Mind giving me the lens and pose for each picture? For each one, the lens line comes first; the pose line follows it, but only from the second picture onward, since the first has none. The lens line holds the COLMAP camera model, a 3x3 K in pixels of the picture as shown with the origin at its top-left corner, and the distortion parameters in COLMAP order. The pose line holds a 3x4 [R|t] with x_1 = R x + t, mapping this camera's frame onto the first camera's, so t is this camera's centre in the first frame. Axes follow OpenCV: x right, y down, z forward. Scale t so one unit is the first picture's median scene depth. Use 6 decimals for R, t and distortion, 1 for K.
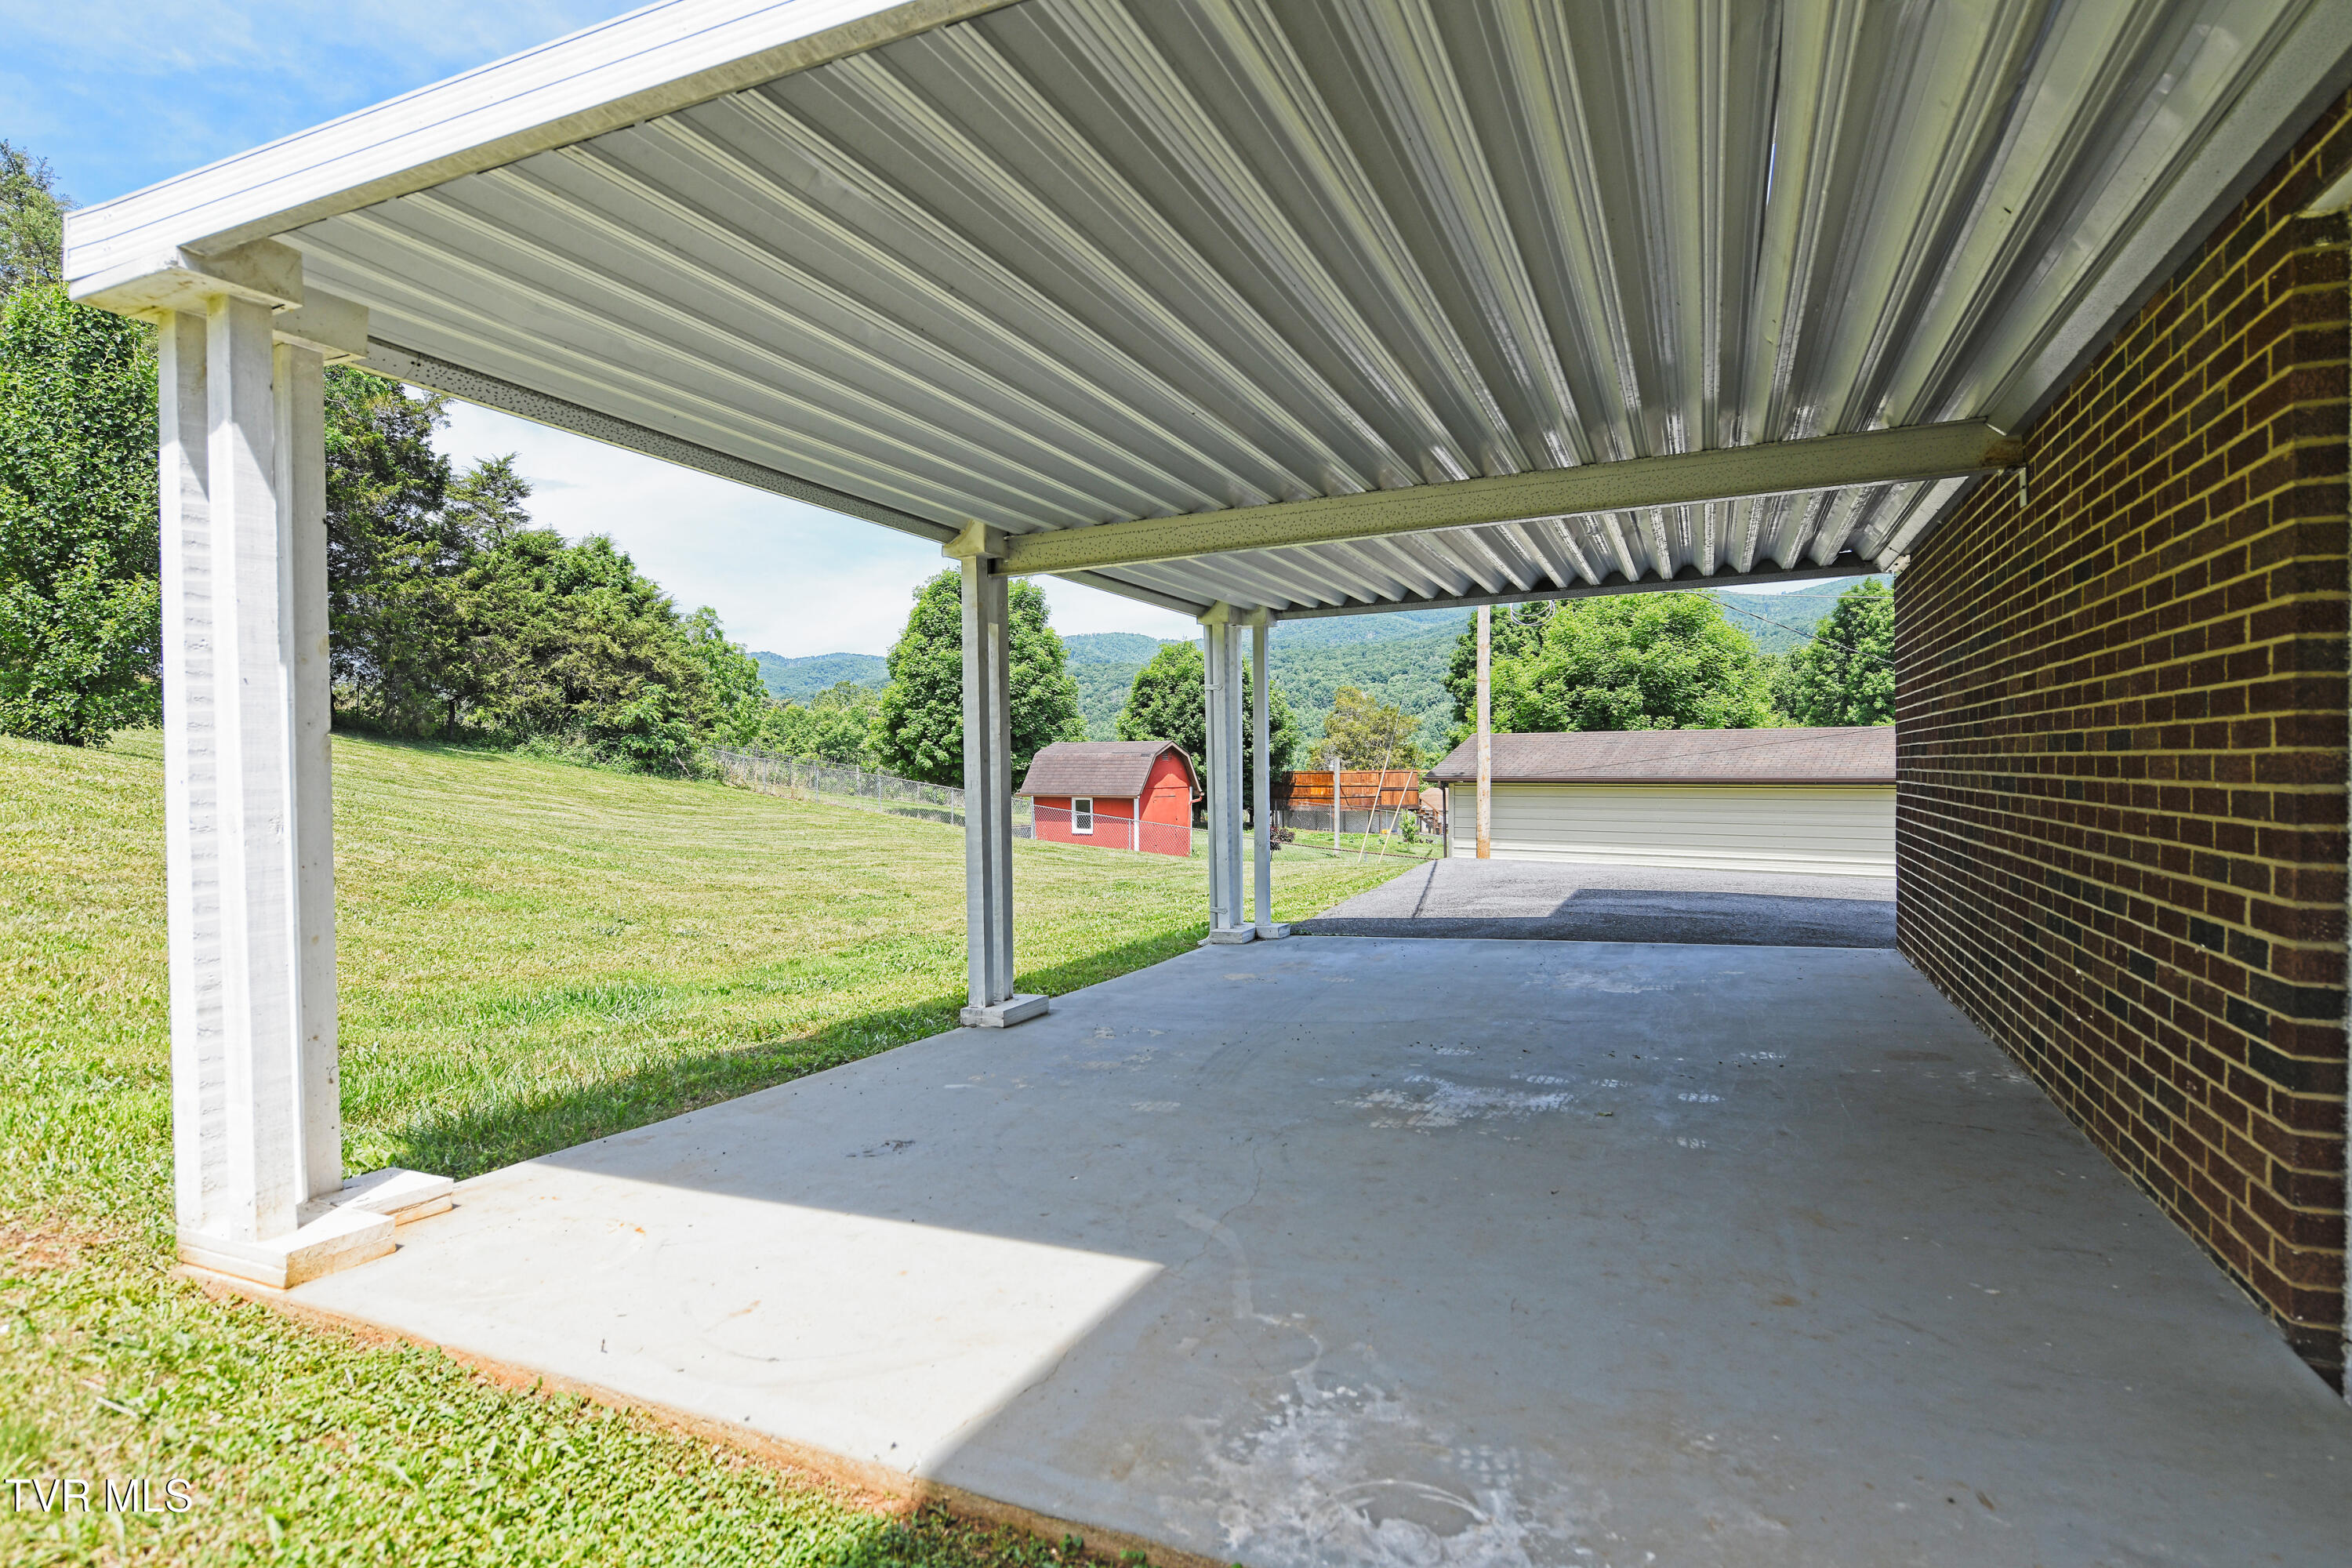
lens RADIAL K [[1244.0, 0, 1176.0], [0, 1244.0, 784.0], [0, 0, 1]] dist [-0.004365, -0.000269]
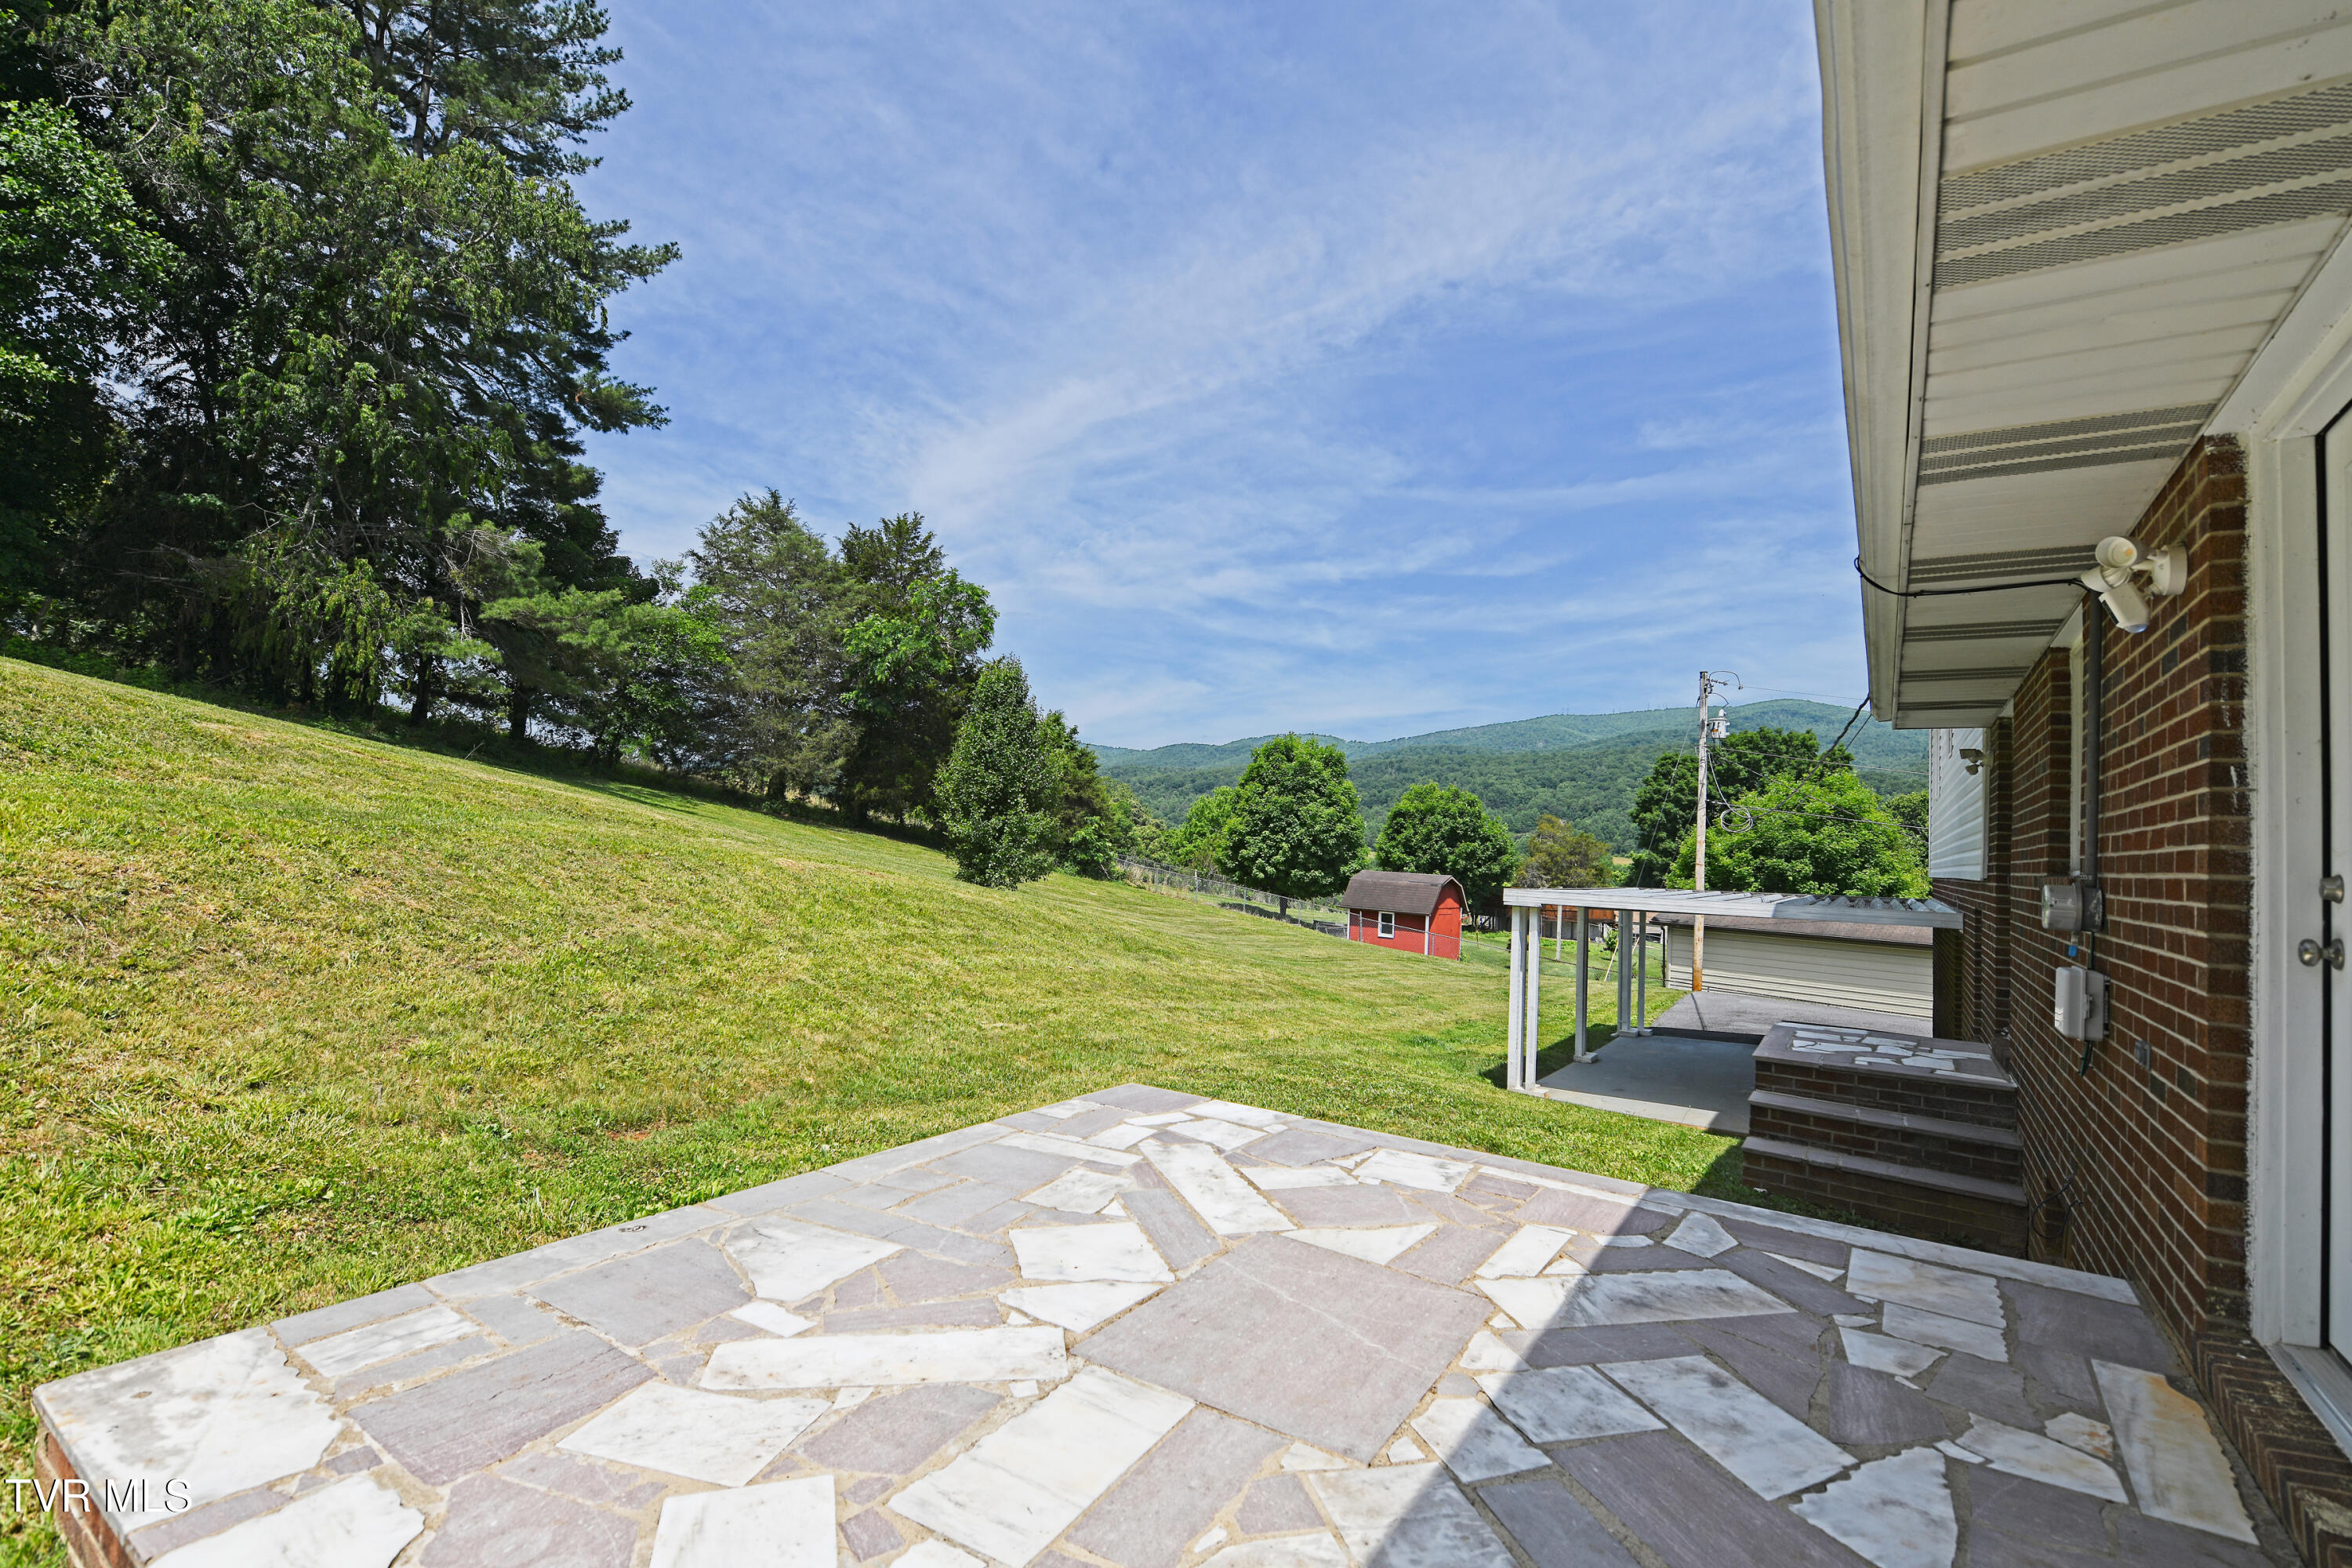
lens RADIAL K [[1106.1, 0, 1176.0], [0, 1106.1, 784.0], [0, 0, 1]] dist [0.020334, 0.000271]
pose [[0.986723, 0.044630, -0.156158, -0.103243], [-0.055153, 0.996443, -0.063713, -0.034834], [0.152759, 0.071480, 0.985675, -0.259504]]
